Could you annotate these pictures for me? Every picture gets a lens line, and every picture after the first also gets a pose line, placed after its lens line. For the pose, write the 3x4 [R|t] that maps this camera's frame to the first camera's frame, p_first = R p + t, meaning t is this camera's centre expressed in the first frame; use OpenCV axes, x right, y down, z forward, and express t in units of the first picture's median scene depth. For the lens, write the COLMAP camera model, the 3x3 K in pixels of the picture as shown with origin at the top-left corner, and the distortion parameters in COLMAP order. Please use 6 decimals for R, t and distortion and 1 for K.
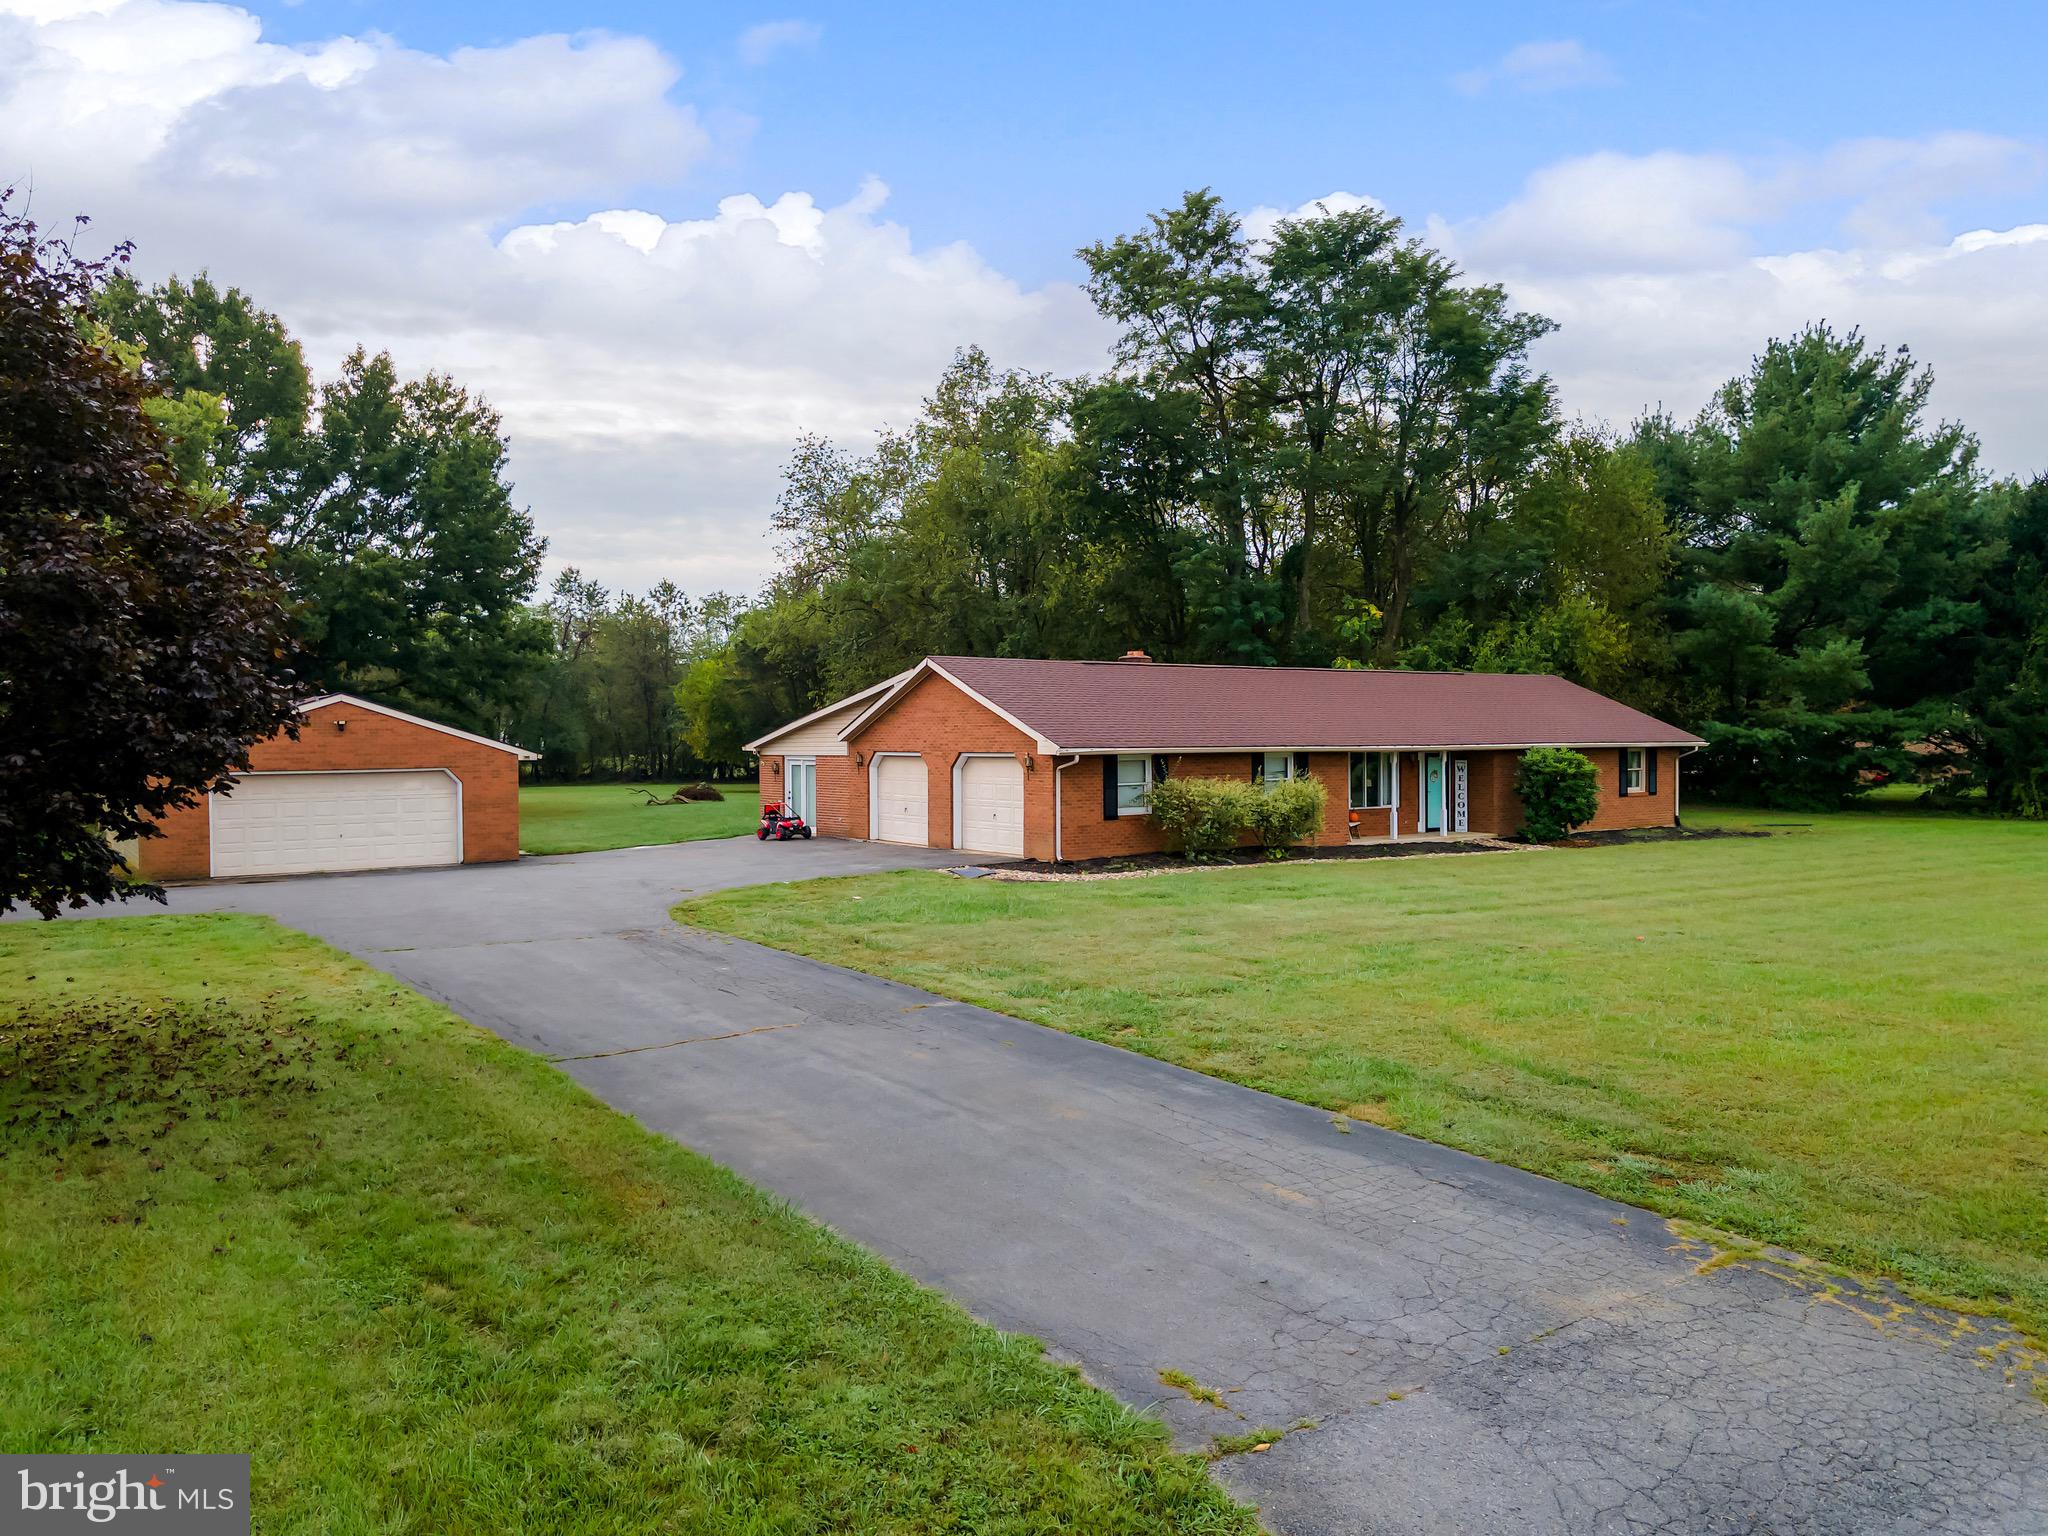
lens RADIAL K [[1479.5, 0, 1017.9], [0, 1479.5, 762.7], [0, 0, 1]] dist [0.029807, 0.020855]
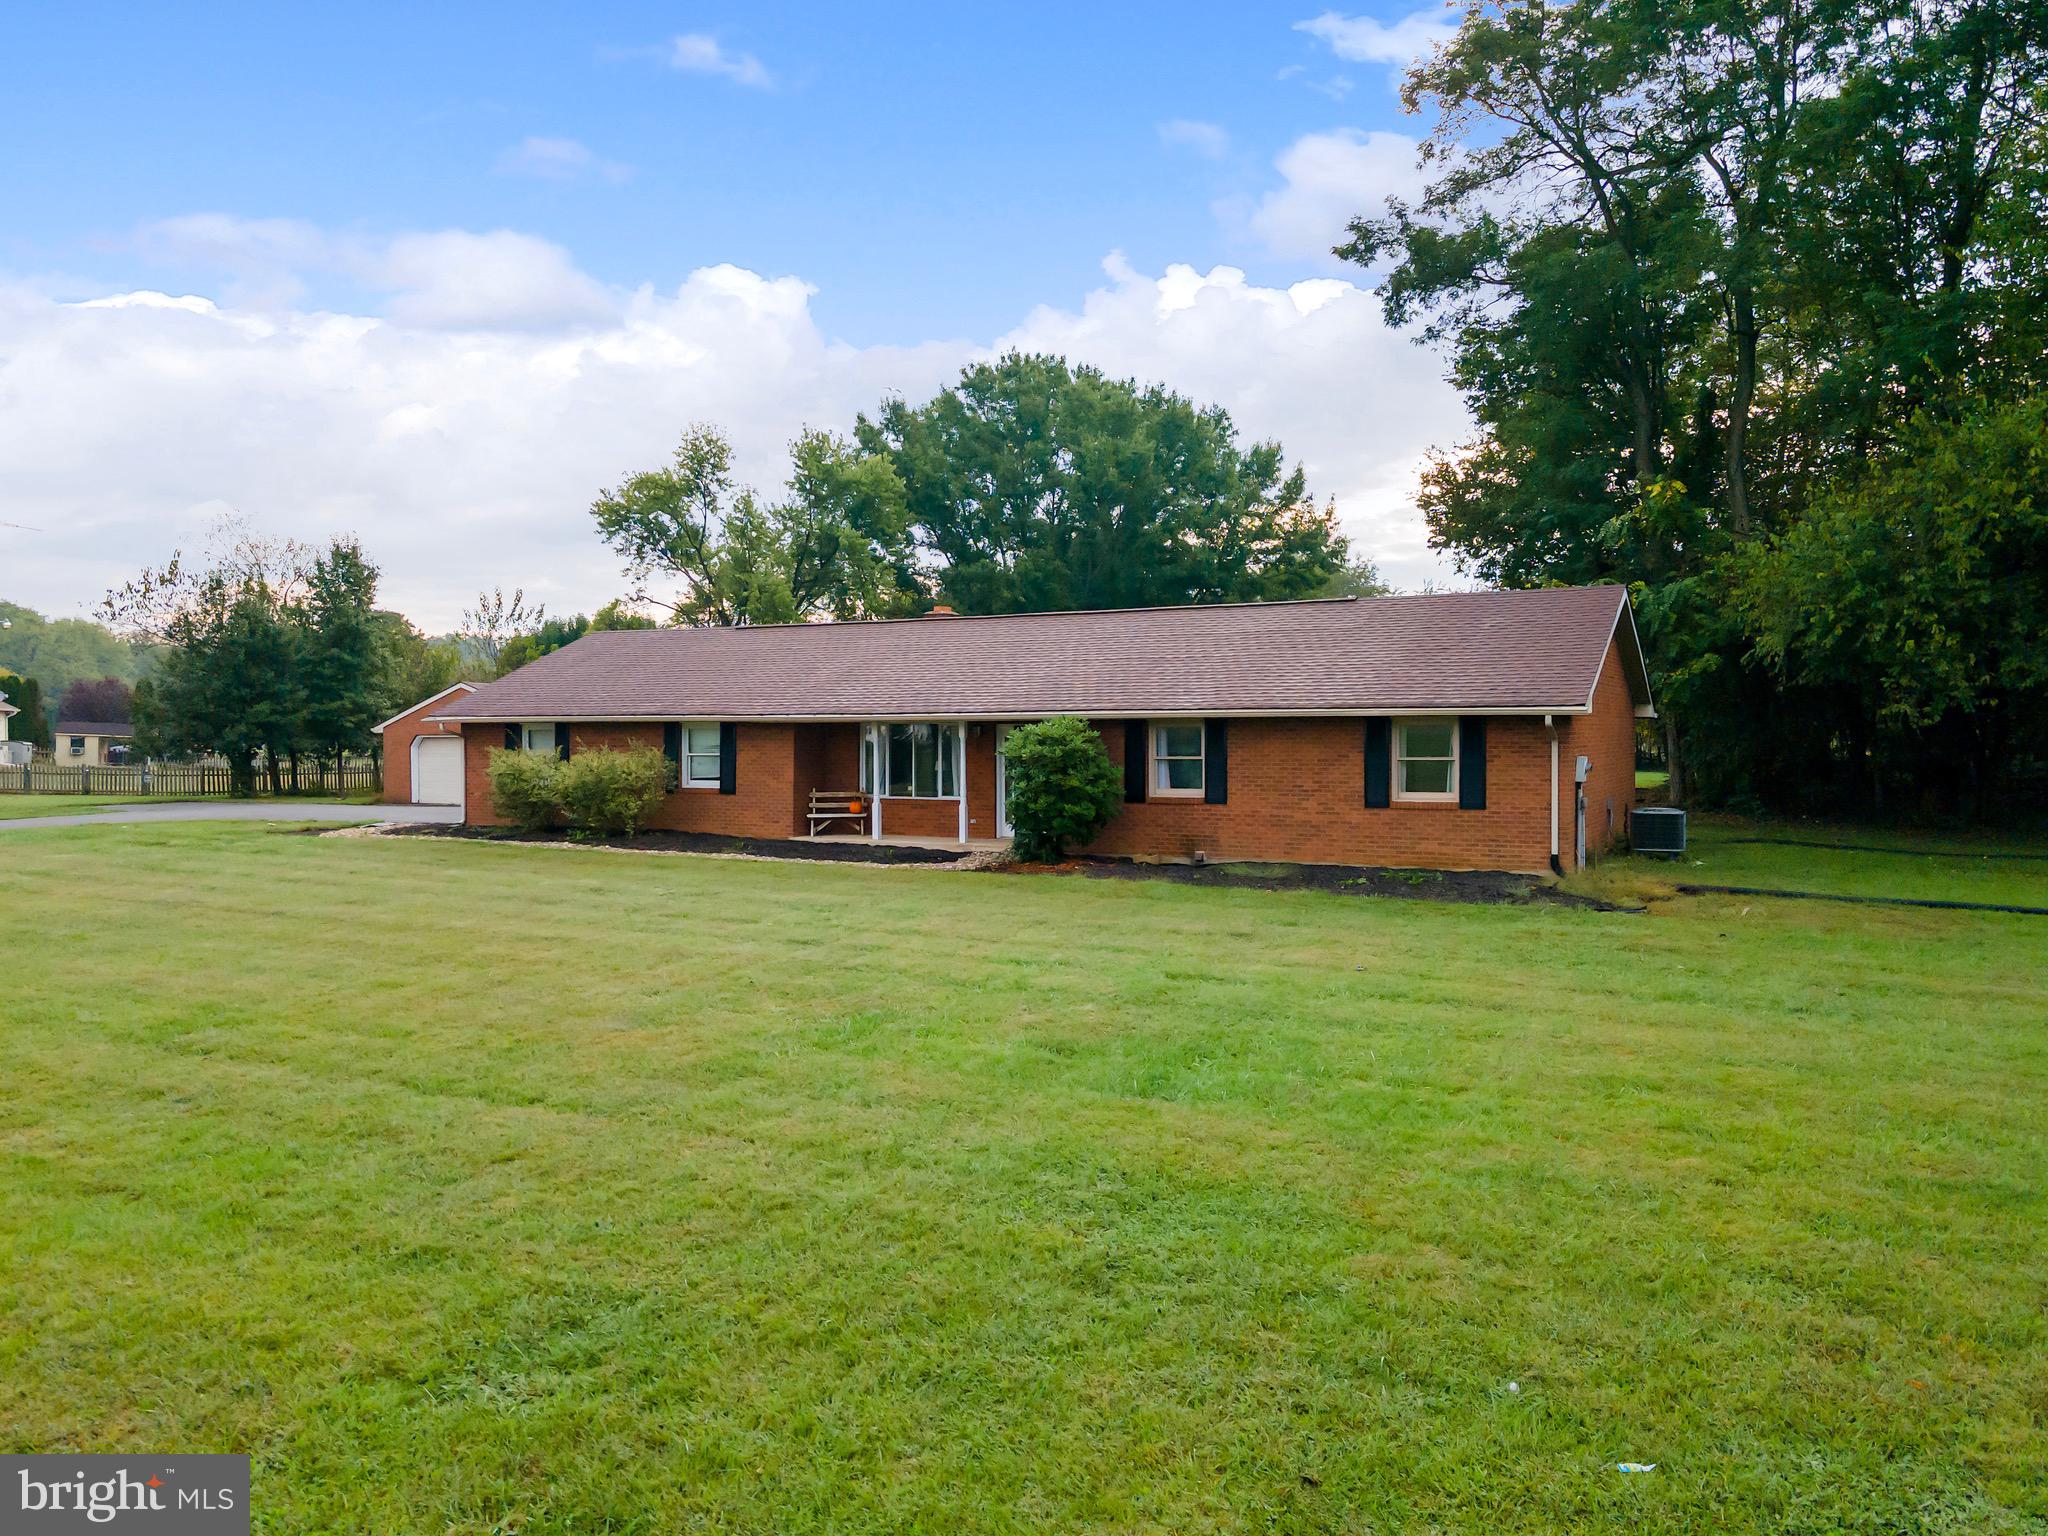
lens RADIAL K [[1479.5, 0, 1023.8], [0, 1479.5, 752.9], [0, 0, 1]] dist [0.029807, 0.020855]
pose [[0.447862, 0.016889, -0.893943, 0.830627], [-0.012857, 0.999840, 0.012448, -0.002017], [0.894010, 0.005919, 0.448007, 0.640681]]
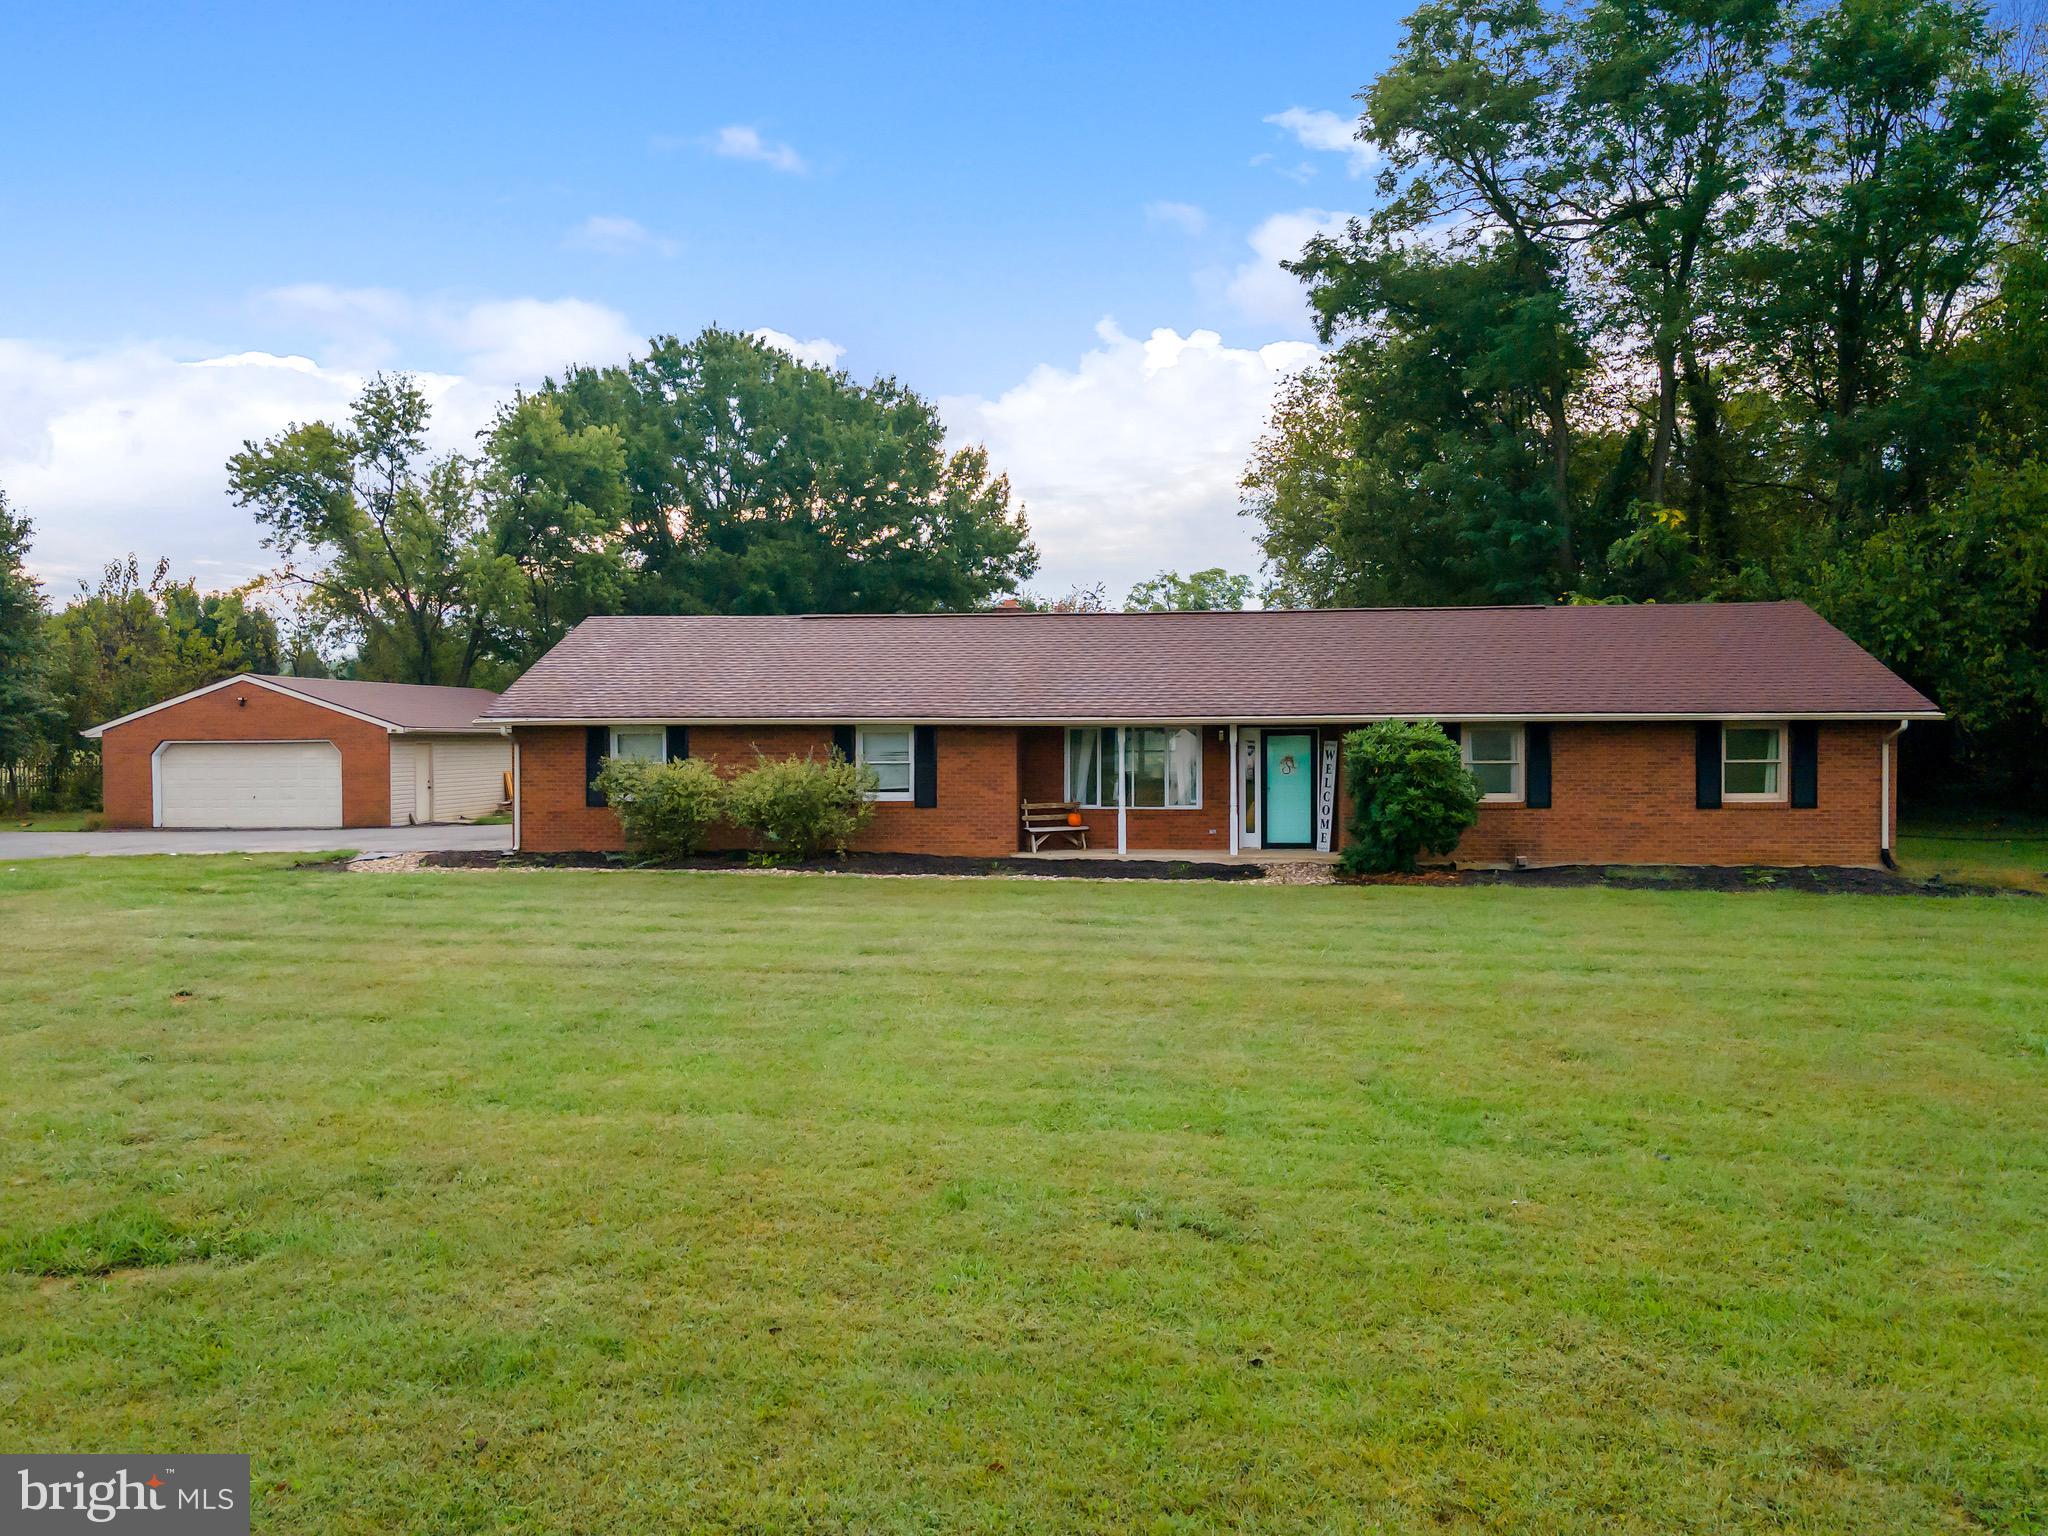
lens RADIAL K [[1479.5, 0, 1018.6], [0, 1479.5, 772.0], [0, 0, 1]] dist [0.029807, 0.020855]
pose [[0.752333, 0.019843, -0.658484, 0.580704], [-0.011332, 0.999788, 0.017181, 0.002344], [0.658686, -0.005463, 0.752398, 0.400325]]
